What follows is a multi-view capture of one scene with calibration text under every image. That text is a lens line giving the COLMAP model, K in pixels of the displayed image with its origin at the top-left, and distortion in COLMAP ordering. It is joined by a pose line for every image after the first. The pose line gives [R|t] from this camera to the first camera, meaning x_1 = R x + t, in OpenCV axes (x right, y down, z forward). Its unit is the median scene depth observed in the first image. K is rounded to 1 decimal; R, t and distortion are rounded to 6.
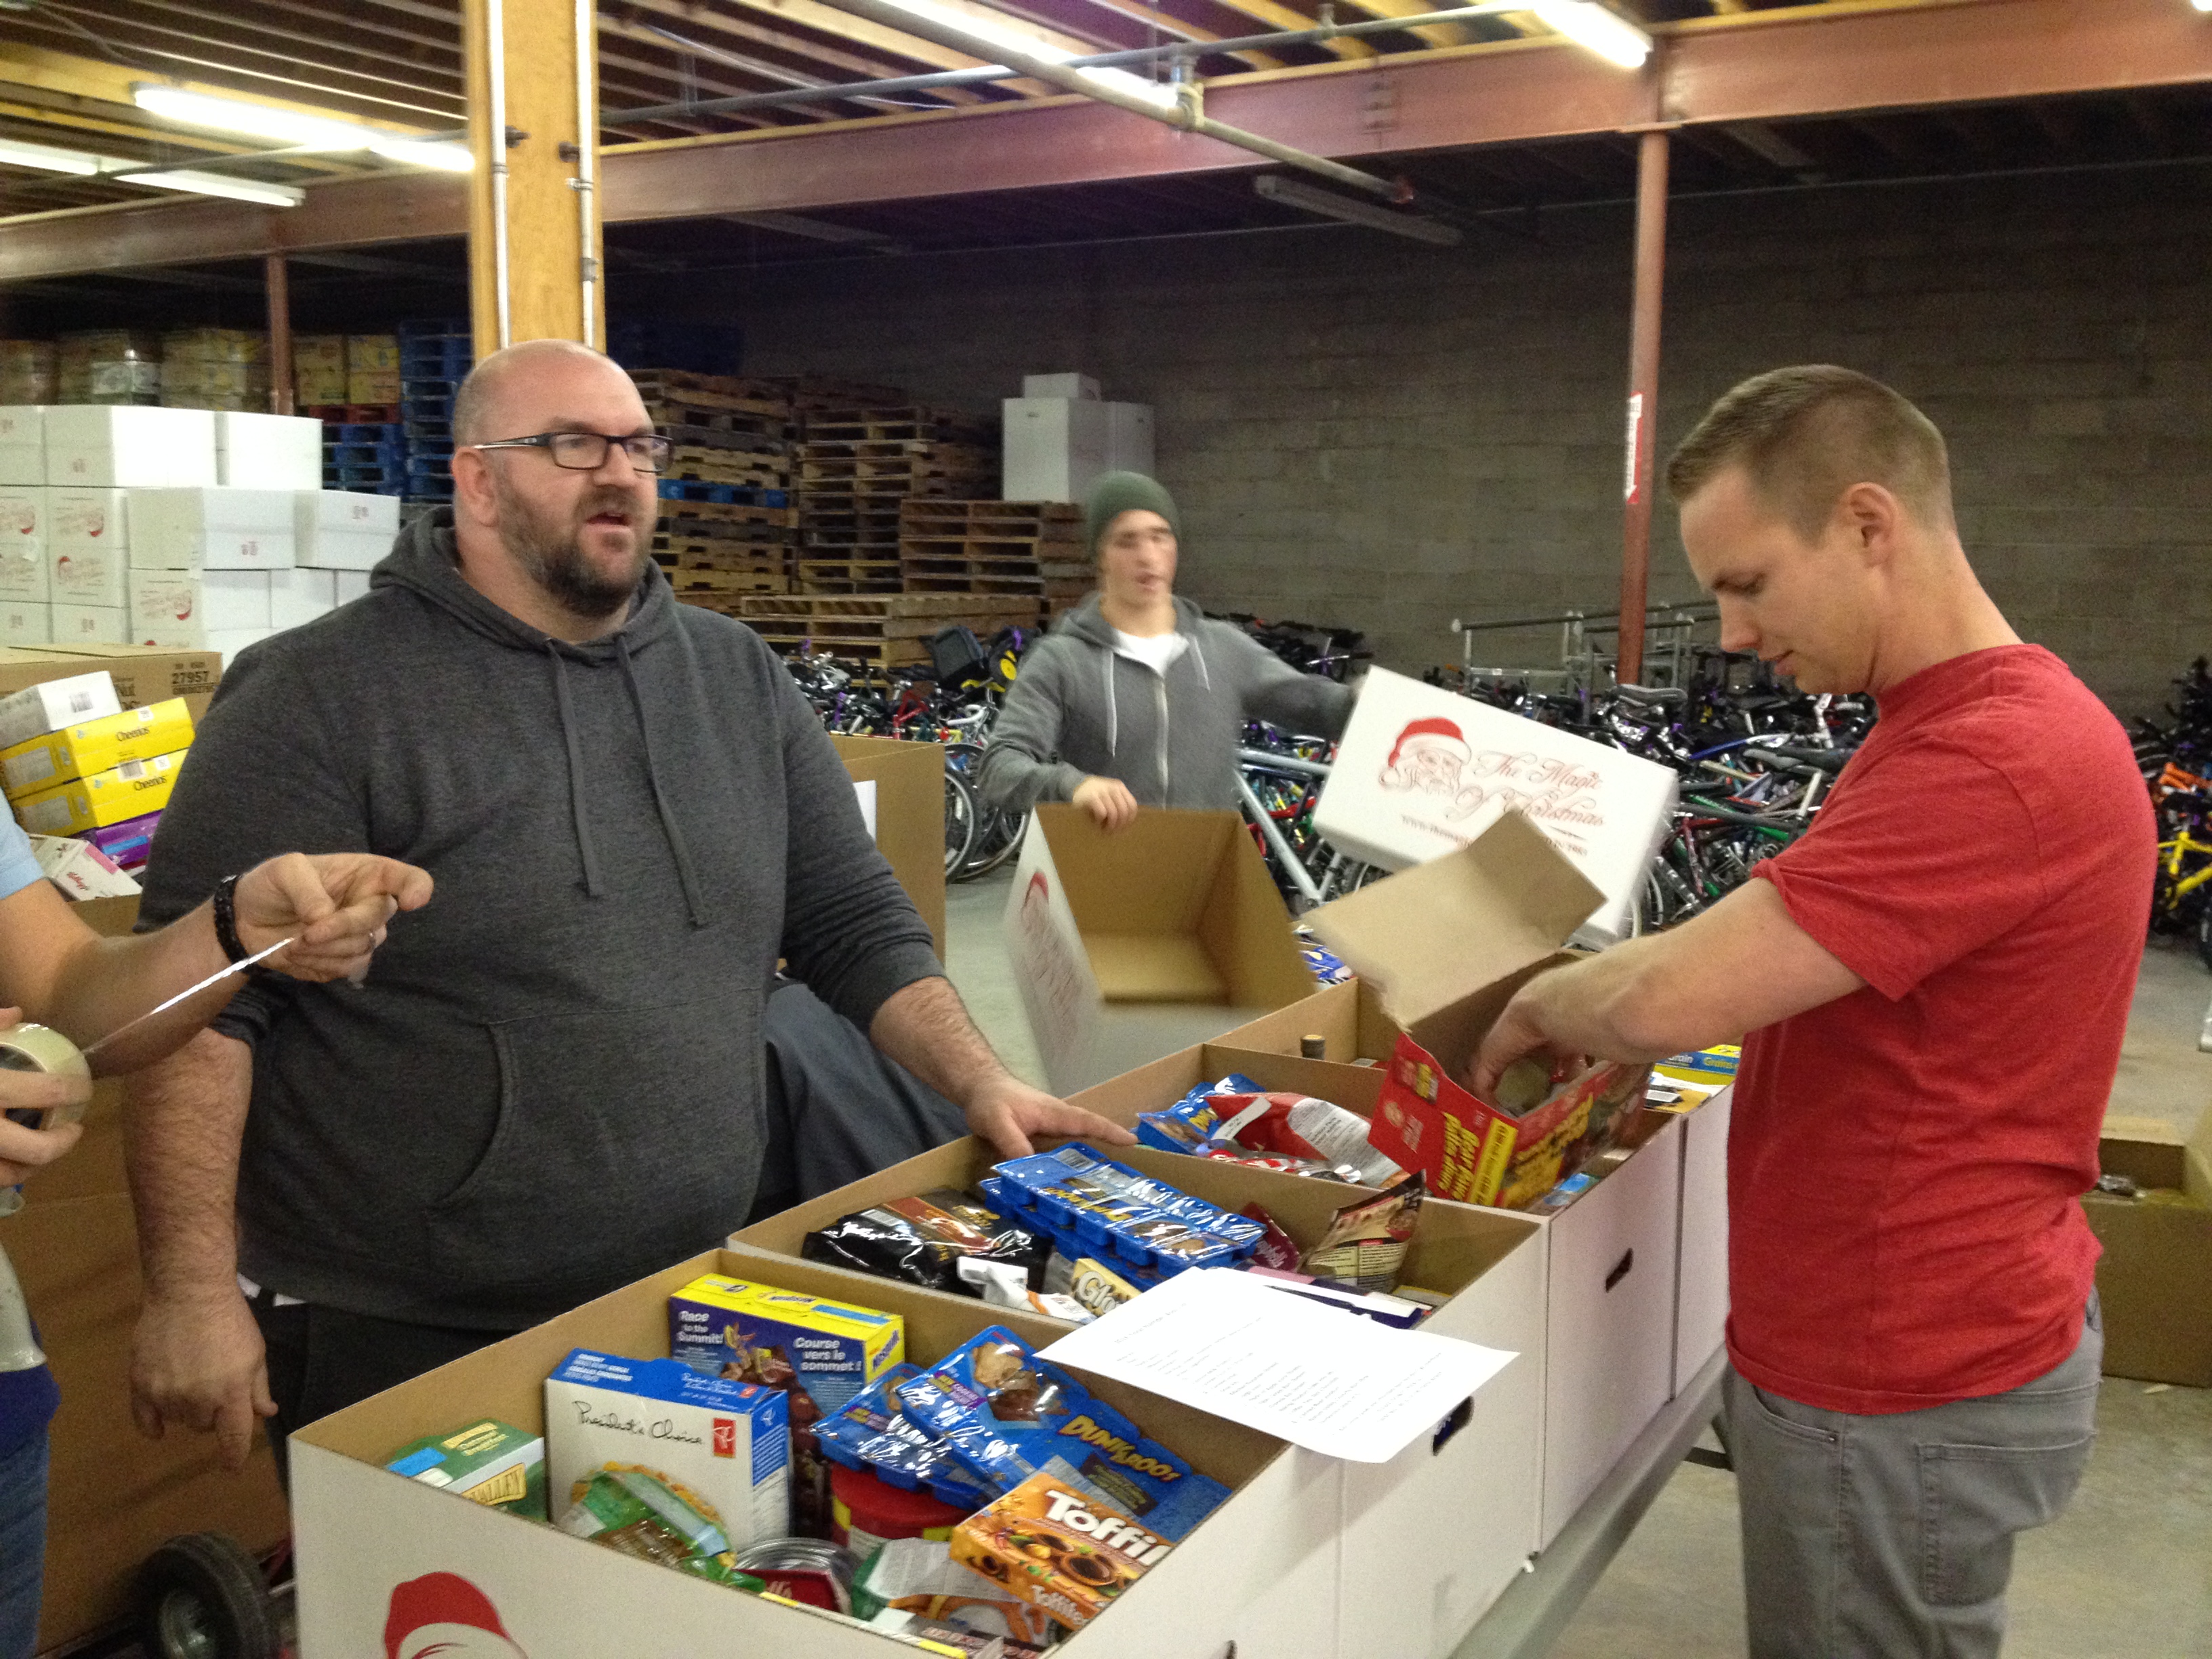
lens RADIAL K [[2093.1, 0, 1115.0], [0, 2093.1, 831.8], [0, 0, 1]] dist [0.146142, -0.308013]
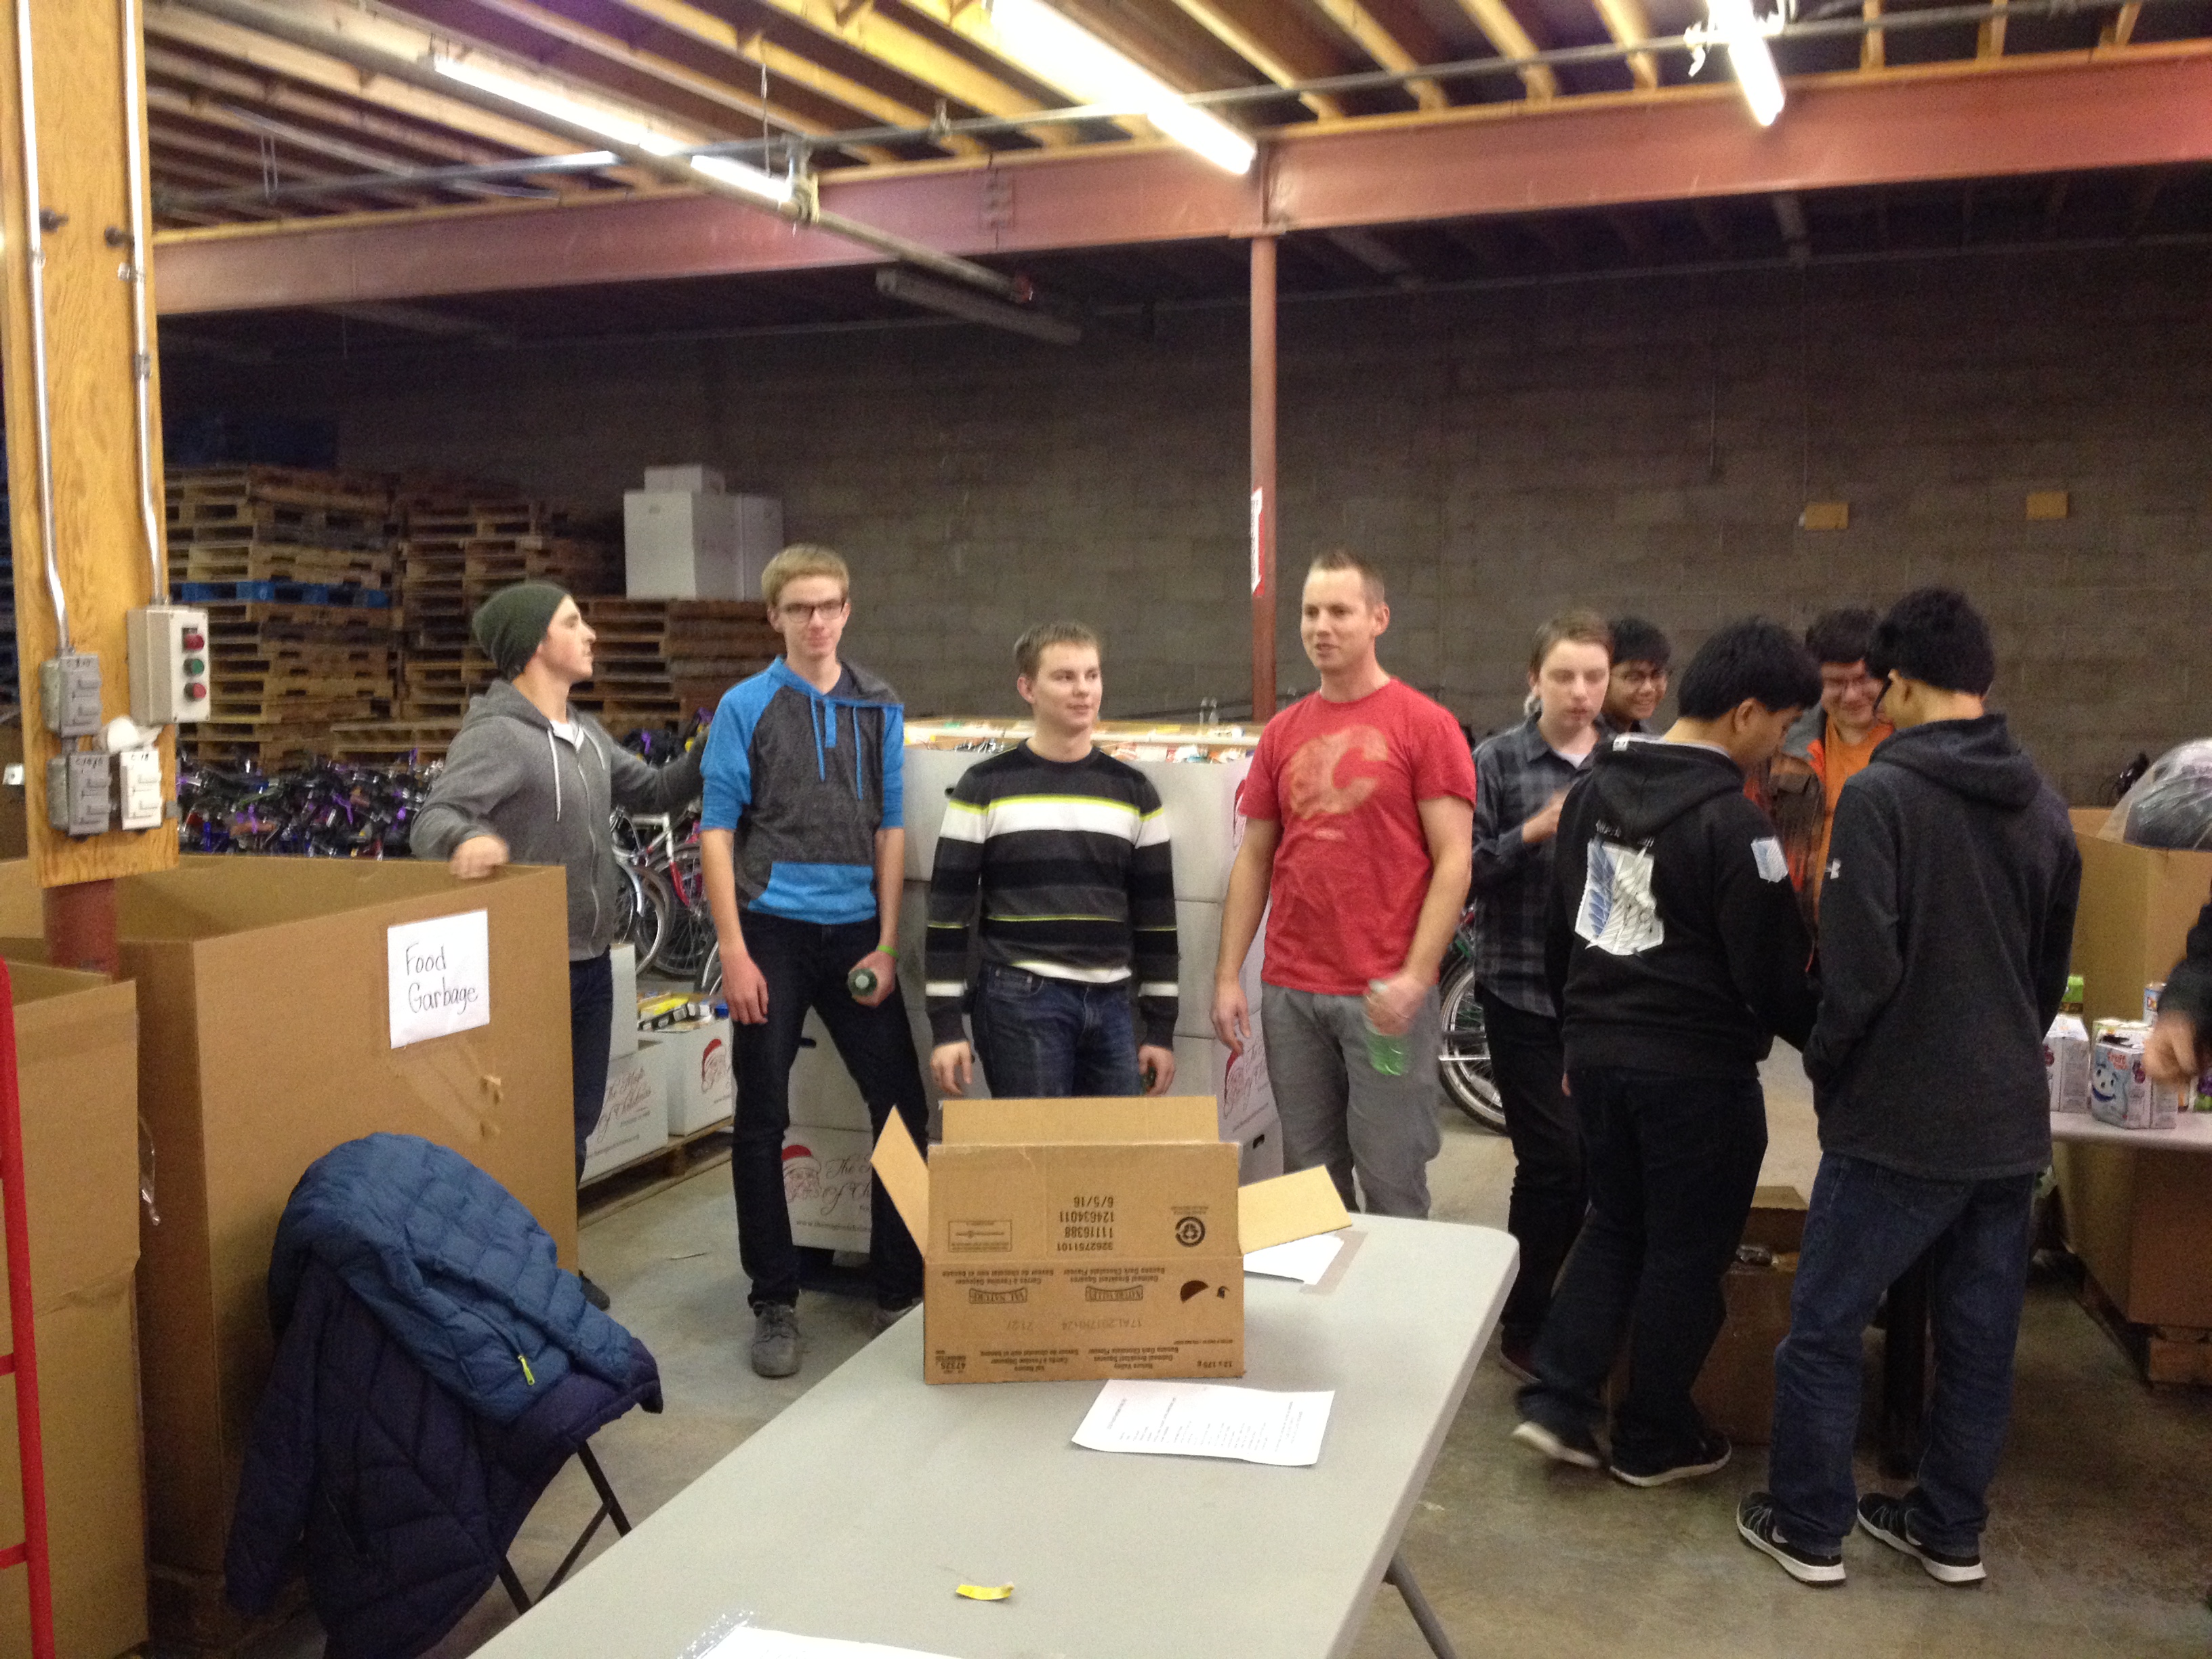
lens RADIAL K [[2093.1, 0, 1115.0], [0, 2093.1, 831.8], [0, 0, 1]] dist [0.146142, -0.308013]
pose [[0.984905, -0.035336, 0.169453, -0.000346], [0.042330, 0.998387, -0.037839, -0.003861], [-0.167842, 0.044441, 0.984812, 0.012450]]
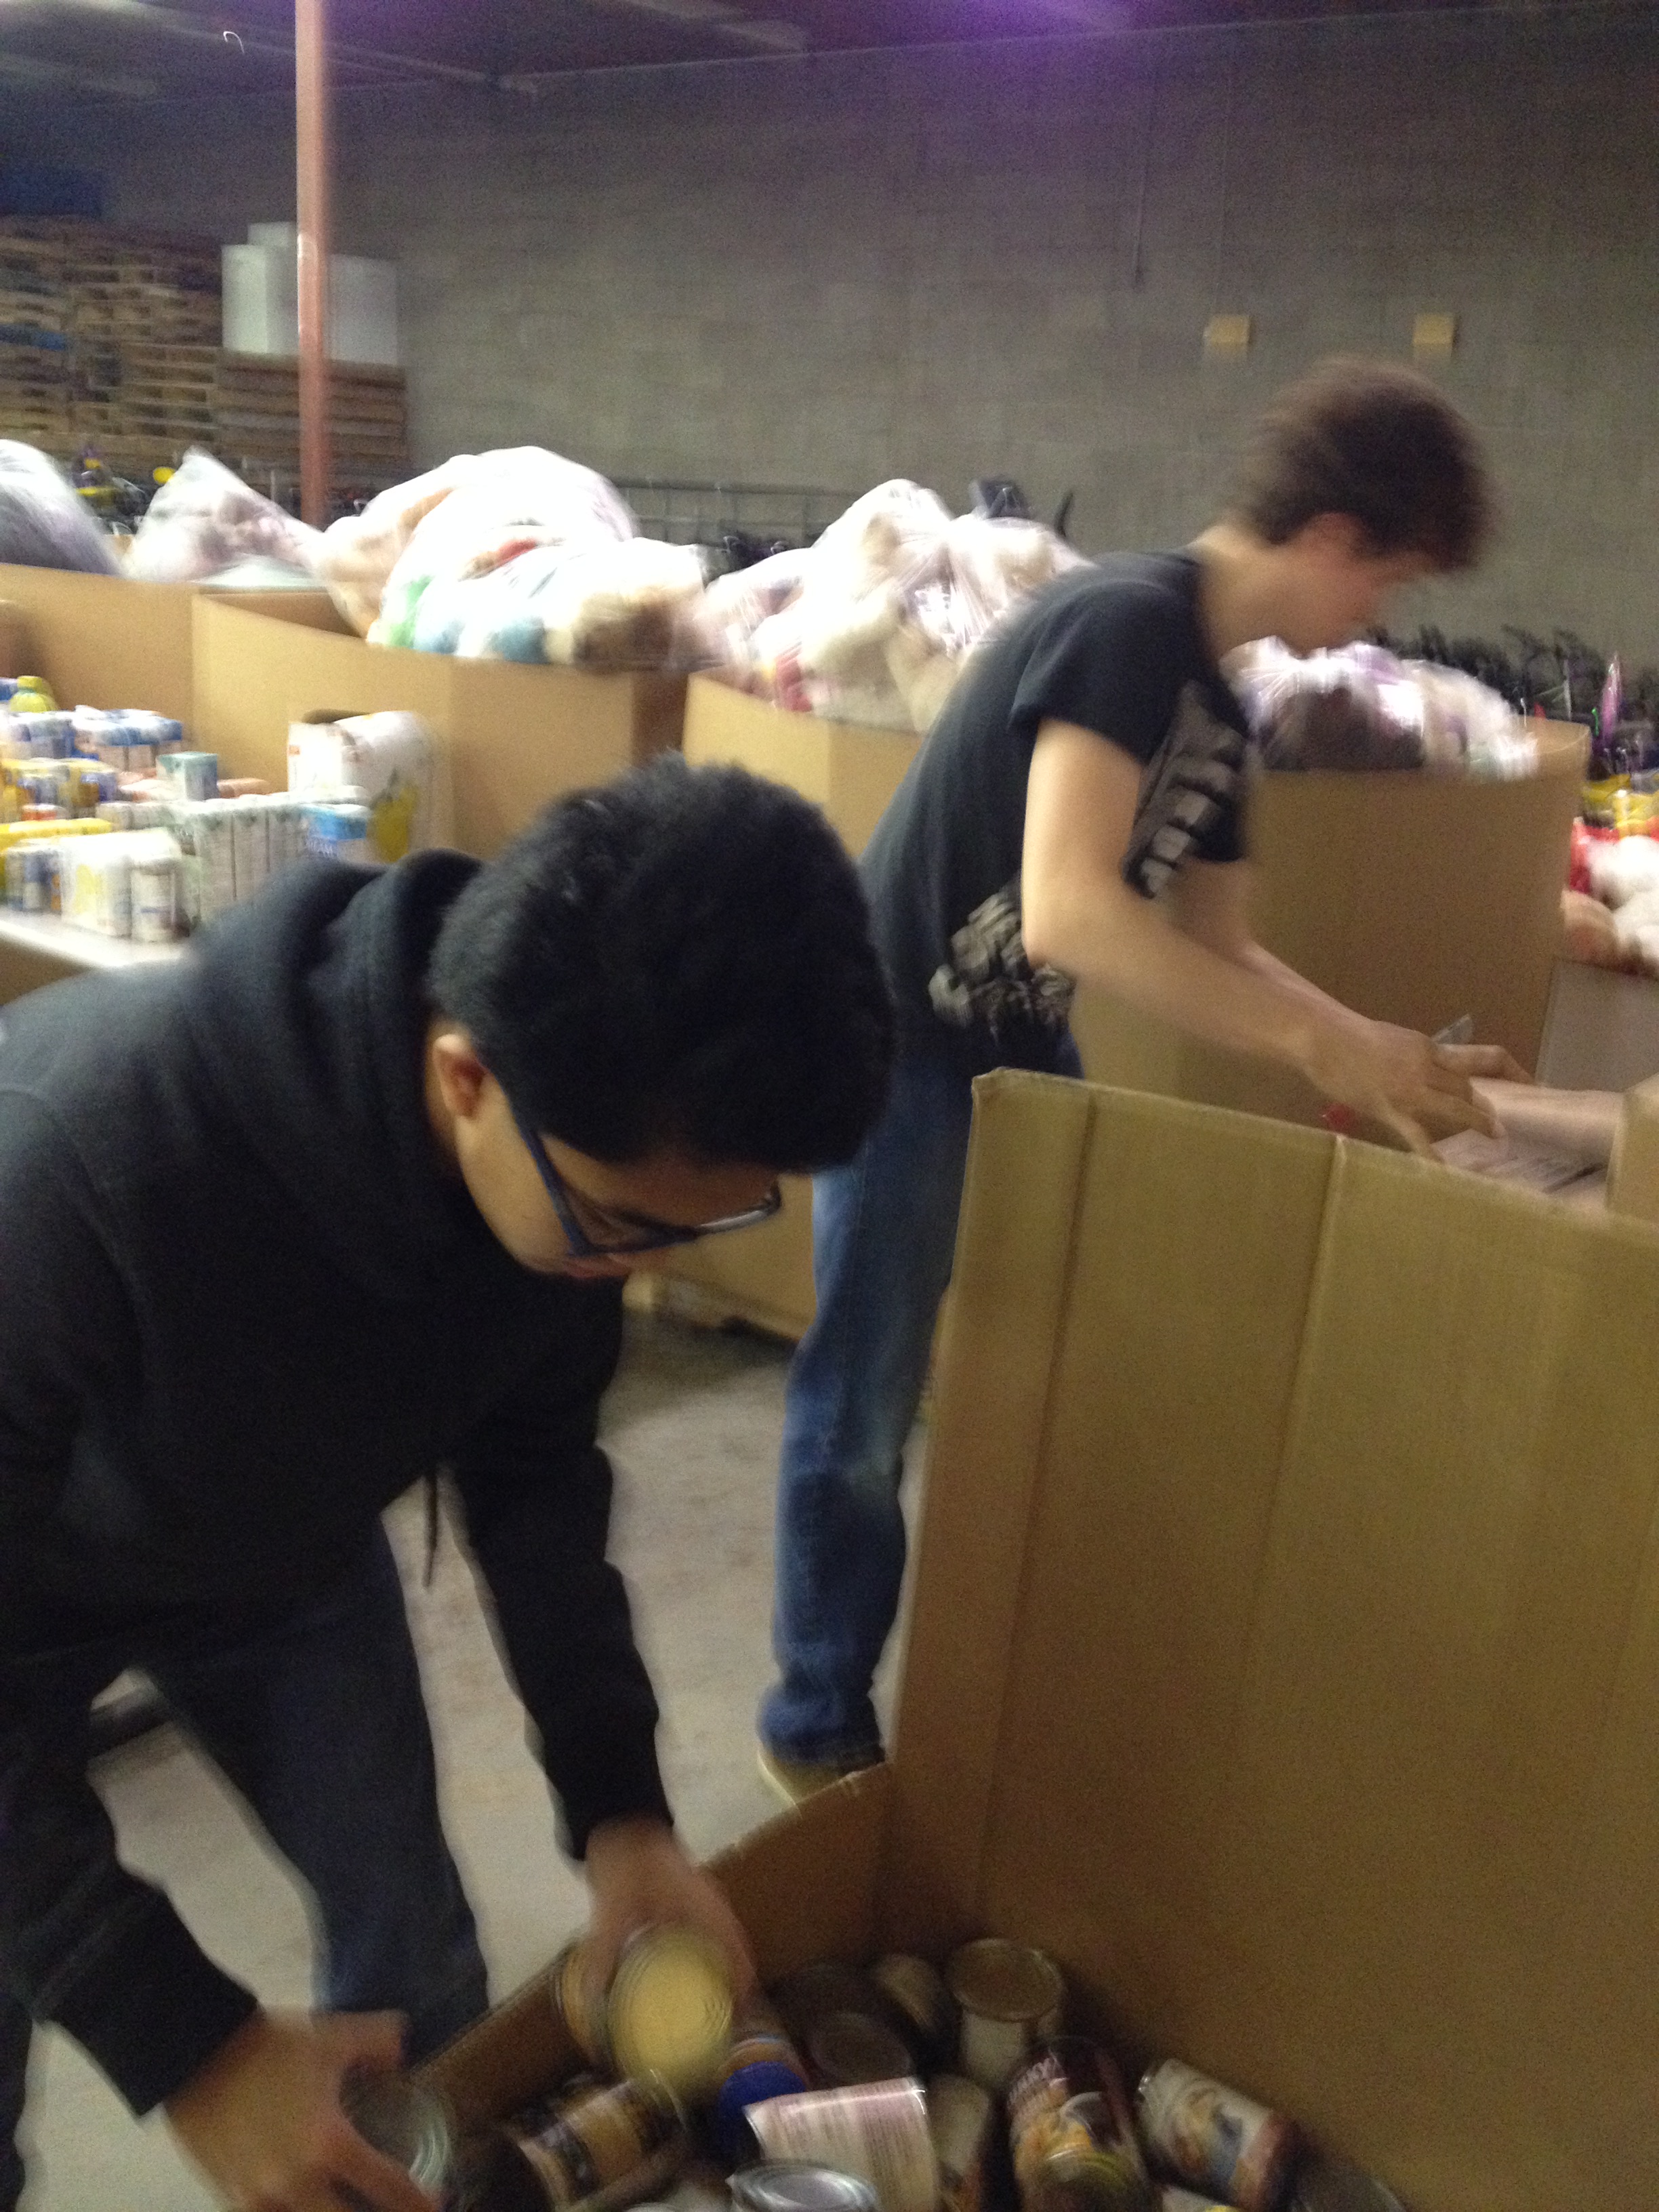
lens RADIAL K [[2098.1, 0, 829.5], [0, 2098.1, 1106.0], [0, 0, 1]] dist [0.144013, -0.323302]
pose [[0.981077, 0.113184, -0.157088, 0.443909], [-0.088476, 0.983749, 0.156239, 0.016633], [0.172219, -0.139384, 0.975148, -0.013915]]
